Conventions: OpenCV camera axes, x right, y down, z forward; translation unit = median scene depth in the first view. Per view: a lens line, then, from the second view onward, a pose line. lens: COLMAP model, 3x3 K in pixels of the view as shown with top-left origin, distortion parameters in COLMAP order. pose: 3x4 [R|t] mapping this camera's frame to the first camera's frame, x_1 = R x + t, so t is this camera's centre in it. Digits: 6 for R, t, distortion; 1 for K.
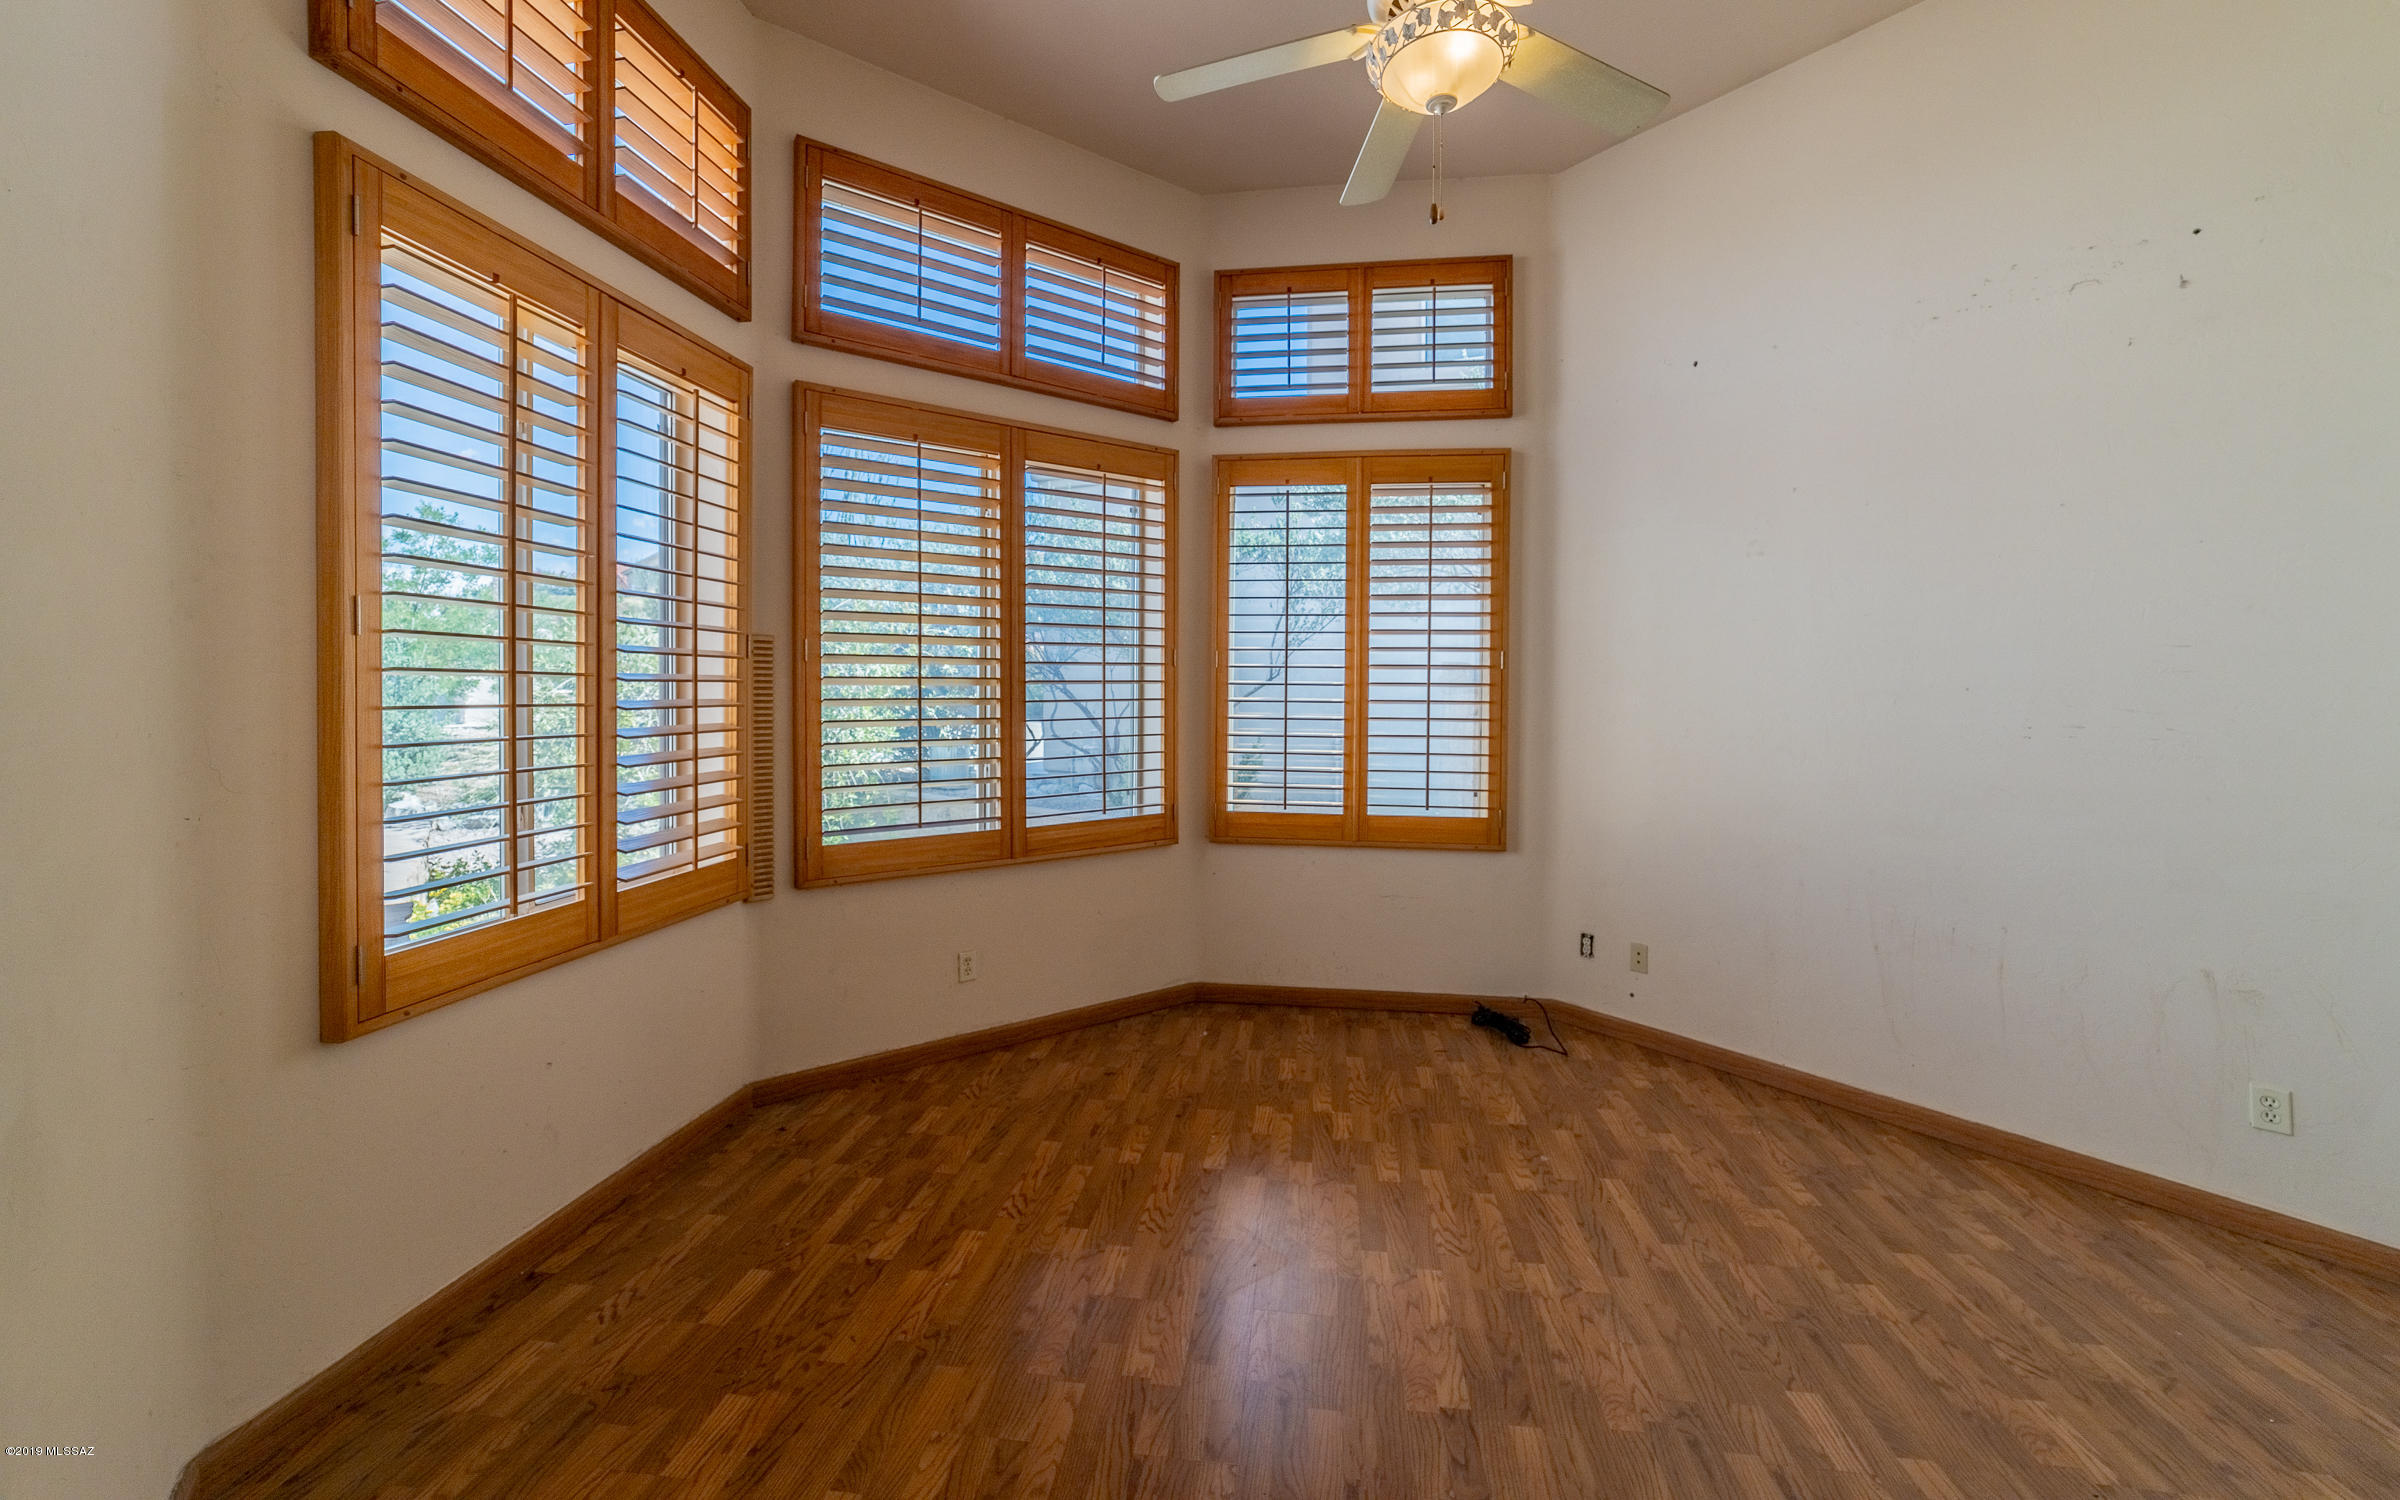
lens RADIAL K [[941.6, 0, 1205.9], [0, 941.6, 729.6], [0, 0, 1]] dist [-0.001133, 0.000225]
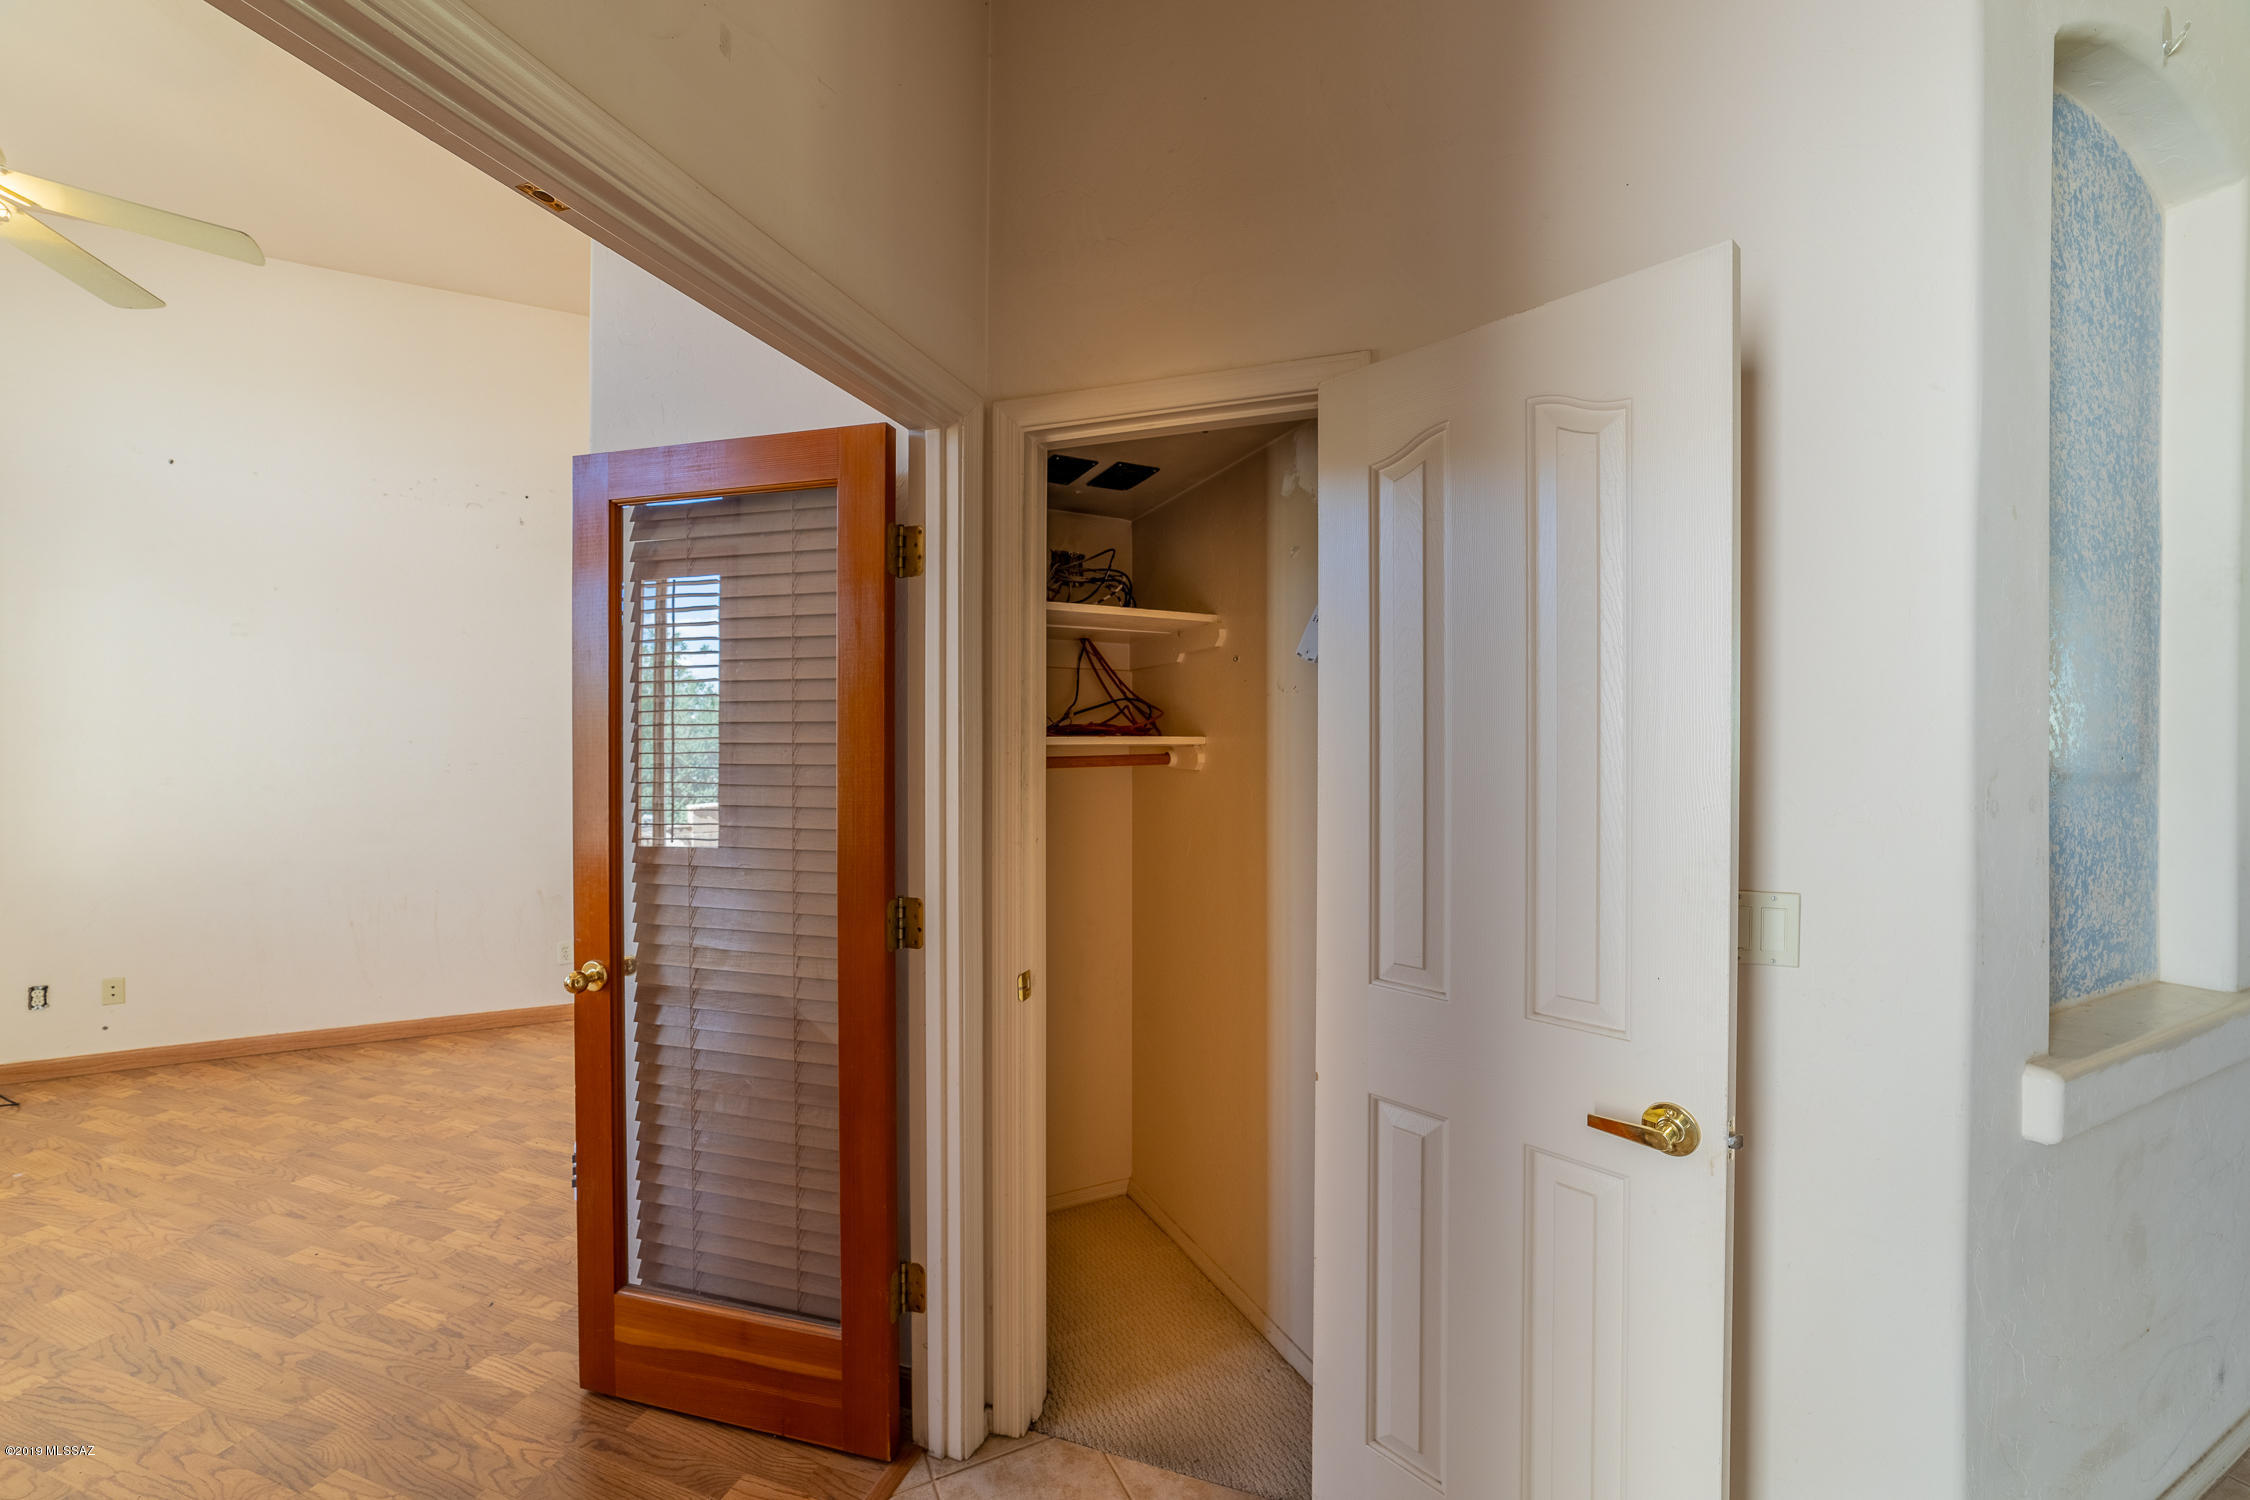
lens RADIAL K [[871.7, 0, 1129.1], [0, 871.7, 757.1], [0, 0, 1]] dist [0.001321, 0.000323]
pose [[0.230370, -0.004279, 0.973094, -0.357656], [0.027488, 0.999620, -0.002112, 0.013454], [-0.972715, 0.027235, 0.230400, -0.538586]]
